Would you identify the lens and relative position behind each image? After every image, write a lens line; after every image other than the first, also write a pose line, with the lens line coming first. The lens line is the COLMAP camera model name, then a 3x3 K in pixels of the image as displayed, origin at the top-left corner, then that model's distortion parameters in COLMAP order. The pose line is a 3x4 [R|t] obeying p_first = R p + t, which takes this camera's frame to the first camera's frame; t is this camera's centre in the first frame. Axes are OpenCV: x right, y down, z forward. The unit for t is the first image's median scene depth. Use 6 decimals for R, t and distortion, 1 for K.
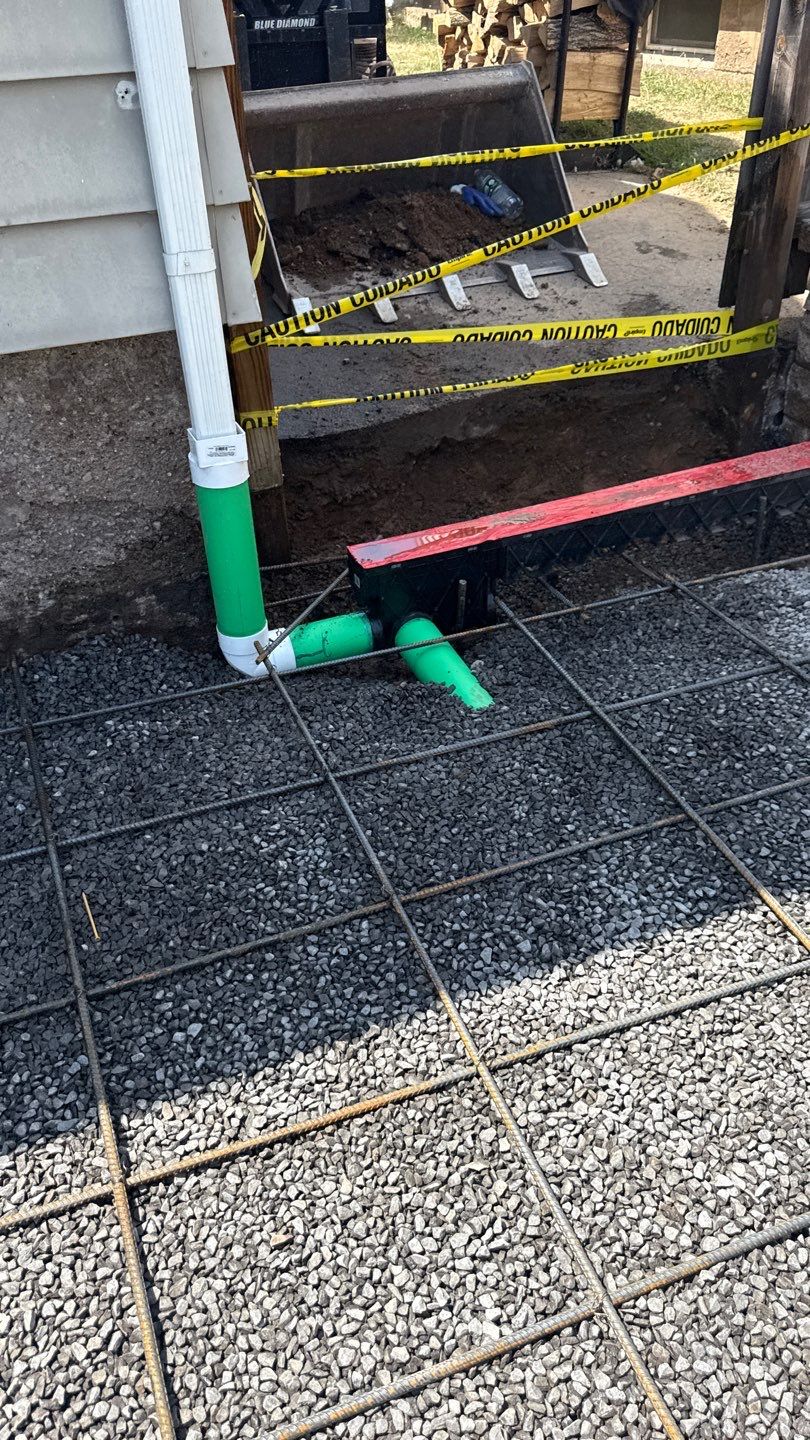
lens RADIAL K [[1020.5, 0, 409.3], [0, 1020.5, 733.4], [0, 0, 1]] dist [0.121960, -0.189415]
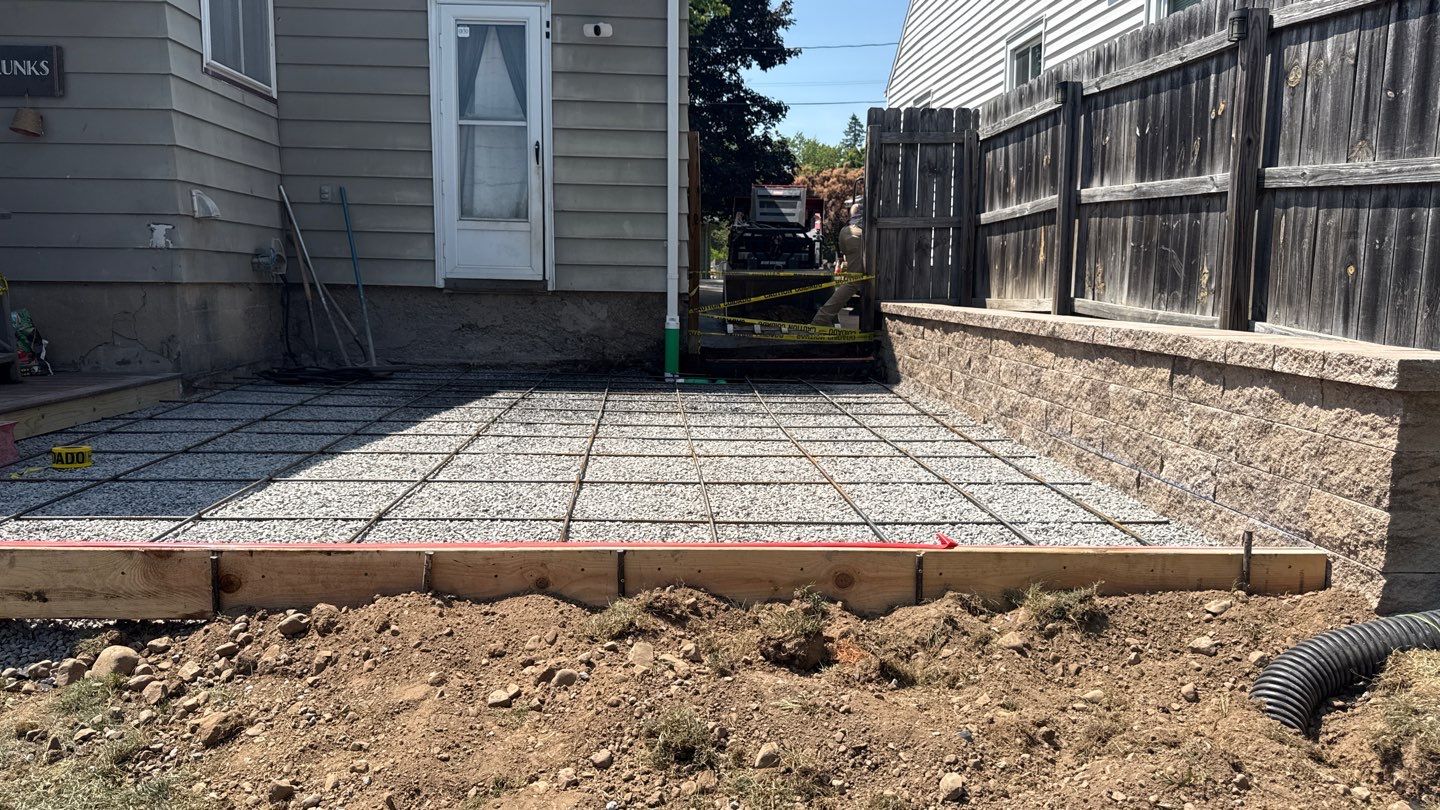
lens RADIAL K [[1013.9, 0, 721.5], [0, 1013.9, 398.2], [0, 0, 1]] dist [0.106200, -0.147174]
pose [[0.949058, 0.074484, -0.306172, 1.270572], [-0.221448, 0.848904, -0.479919, 1.903951], [0.224164, 0.523272, 0.822154, -2.115759]]
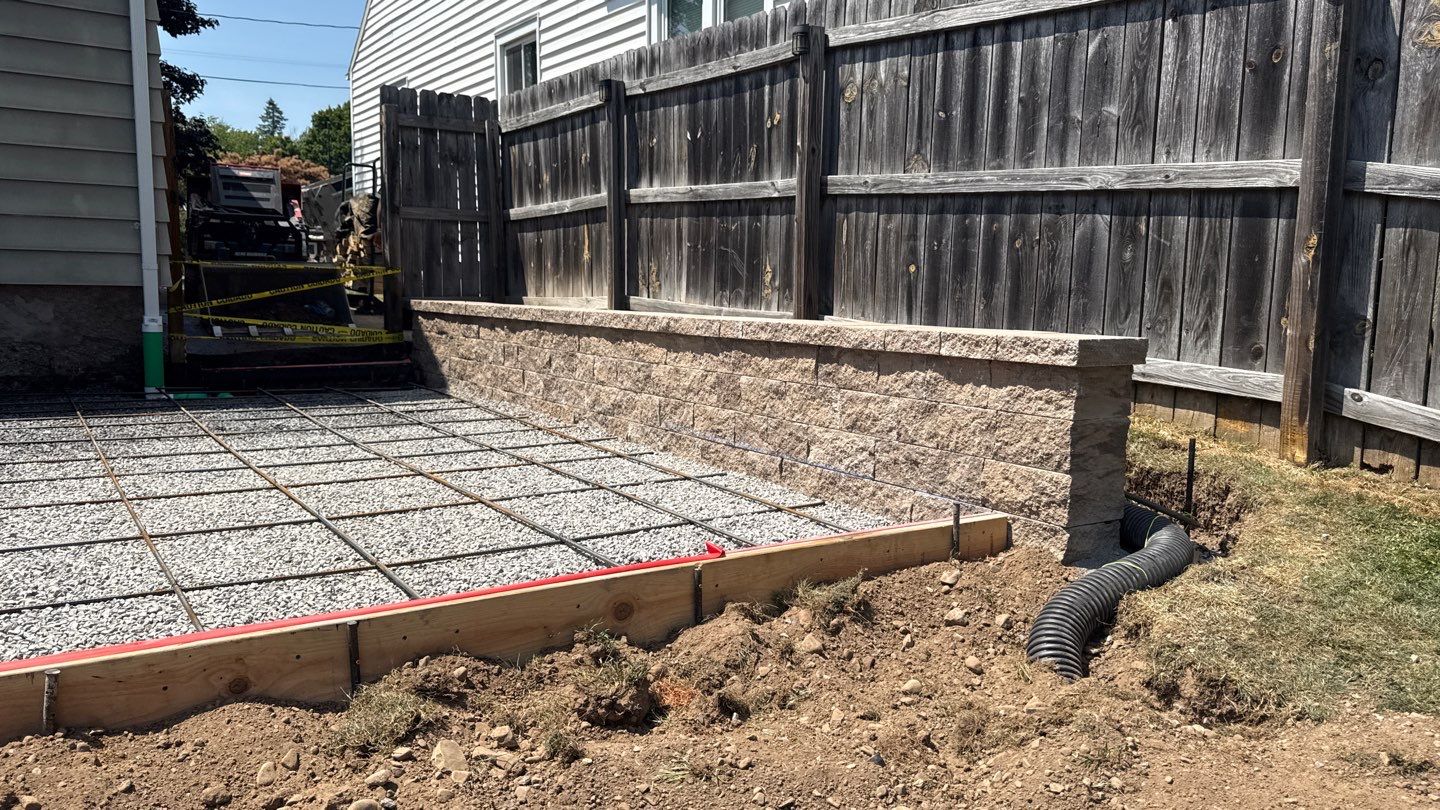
lens RADIAL K [[1004.5, 0, 730.5], [0, 1004.5, 413.0], [0, 0, 1]] dist [0.118580, -0.179456]
pose [[0.973363, 0.016359, 0.228685, 0.874893], [0.103533, 0.858595, -0.502091, 1.823119], [-0.204561, 0.512393, 0.834031, -1.947476]]
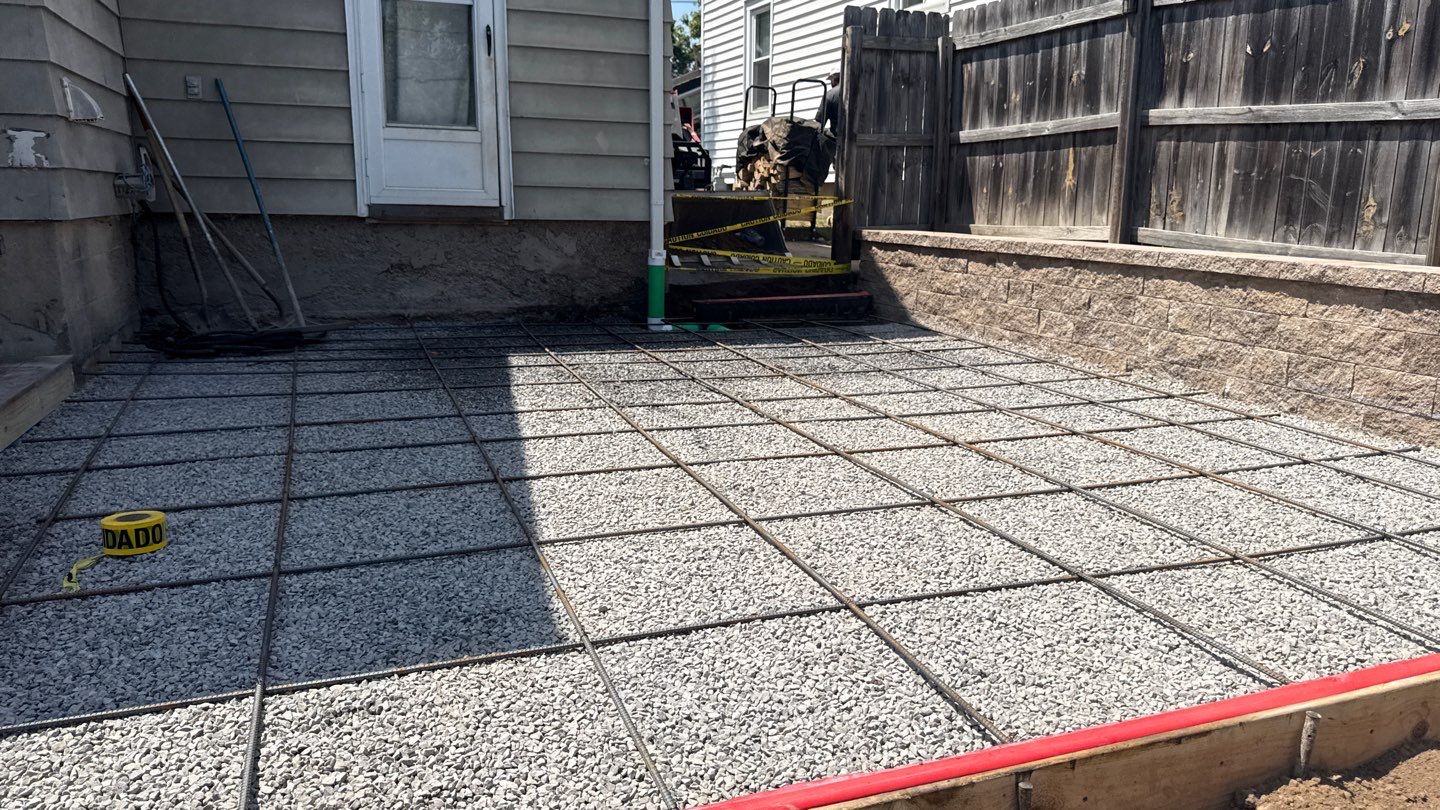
lens RADIAL K [[1016.6, 0, 736.1], [0, 1016.6, 408.9], [0, 0, 1]] dist [0.049183, -0.057266]
pose [[0.999167, 0.038467, 0.013619, 0.044359], [-0.028707, 0.899791, -0.435376, 1.669699], [-0.029002, 0.434623, 0.900145, -1.827580]]
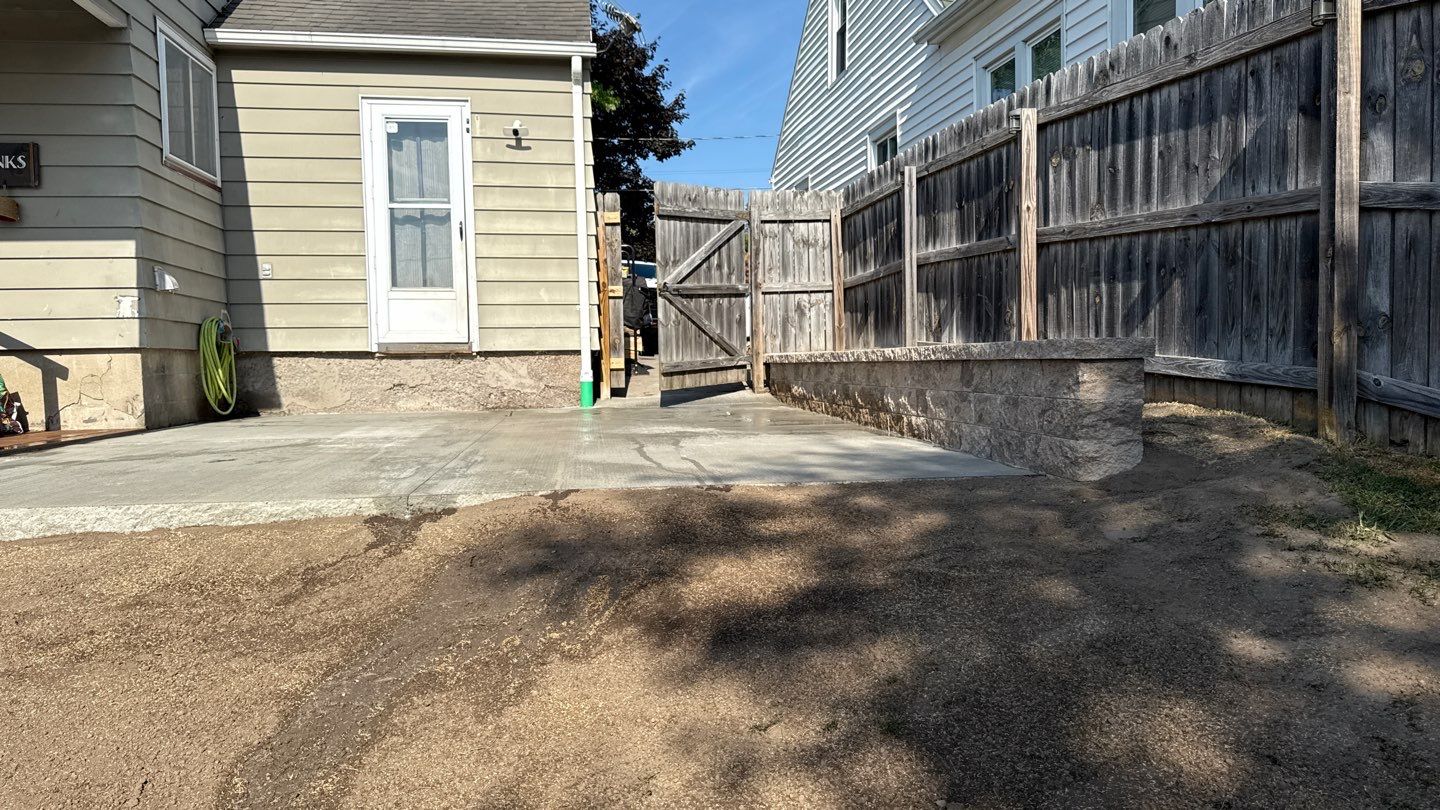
lens RADIAL K [[1004.5, 0, 730.5], [0, 1004.5, 413.0], [0, 0, 1]] dist [0.118580, -0.179456]
pose [[0.976823, 0.020900, -0.213026, 1.442667], [-0.138245, 0.821412, -0.553327, 2.326216], [0.163417, 0.569952, 0.805264, -2.468682]]
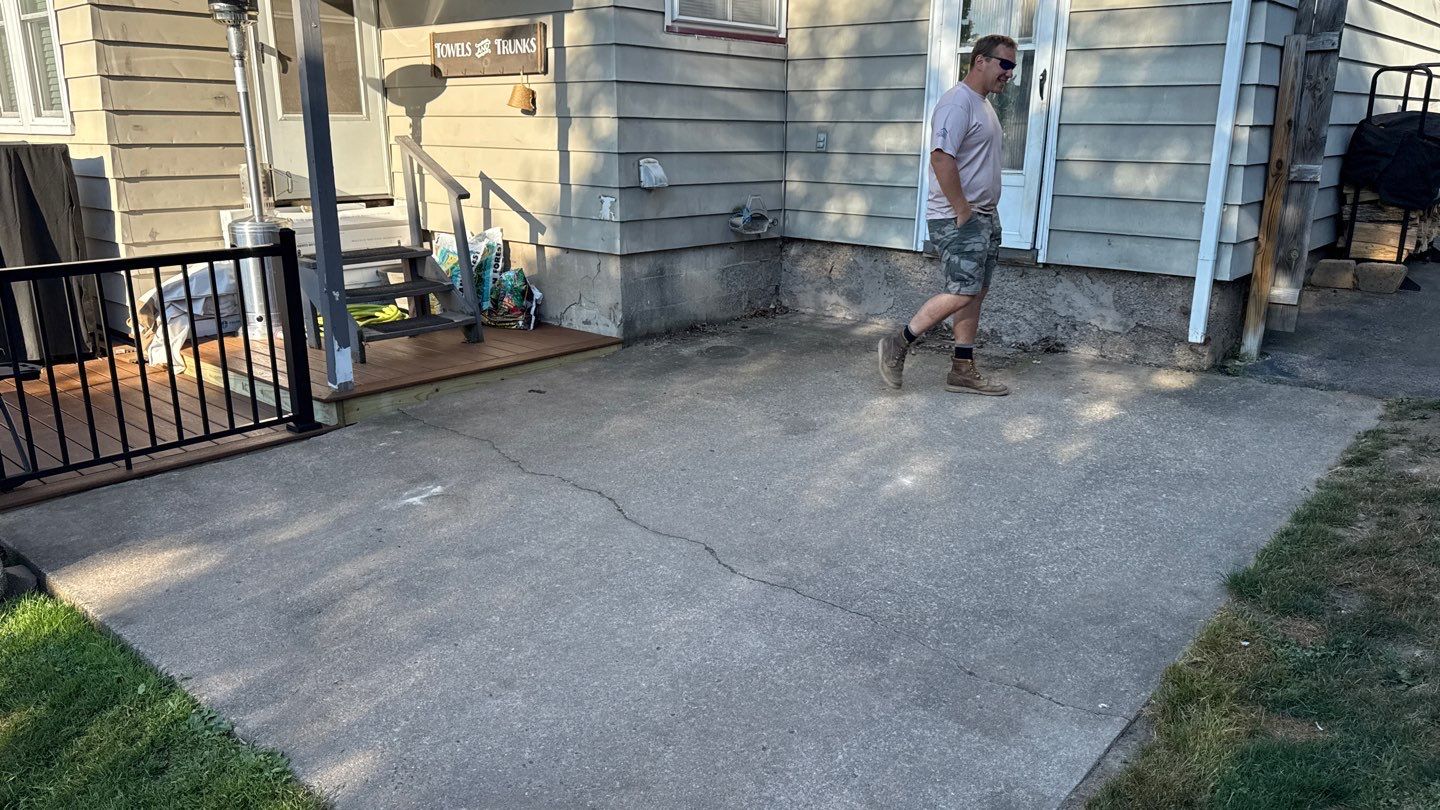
lens RADIAL K [[1004.5, 0, 730.5], [0, 1004.5, 413.0], [0, 0, 1]] dist [0.118580, -0.179456]
pose [[0.481836, 0.269429, -0.833812, 1.681607], [-0.556073, 0.829420, -0.053329, 0.844762], [0.677212, 0.489357, 0.549467, -1.345821]]
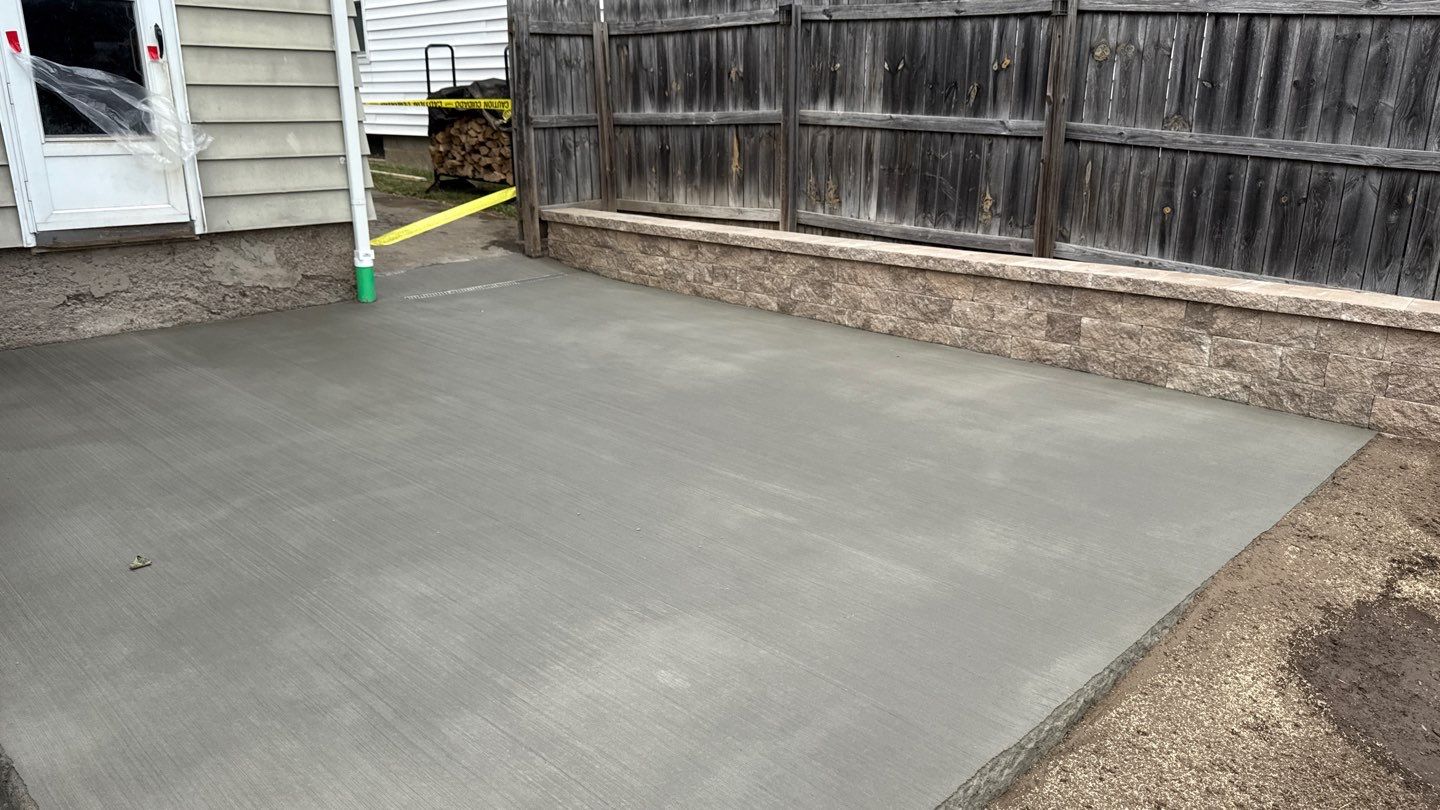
lens RADIAL K [[1004.5, 0, 730.5], [0, 1004.5, 413.0], [0, 0, 1]] dist [0.118580, -0.179456]
pose [[0.905100, -0.096443, 0.414116, -0.543936], [0.239640, 0.920223, -0.309454, 1.515993], [-0.351235, 0.379326, 0.856006, -2.056713]]
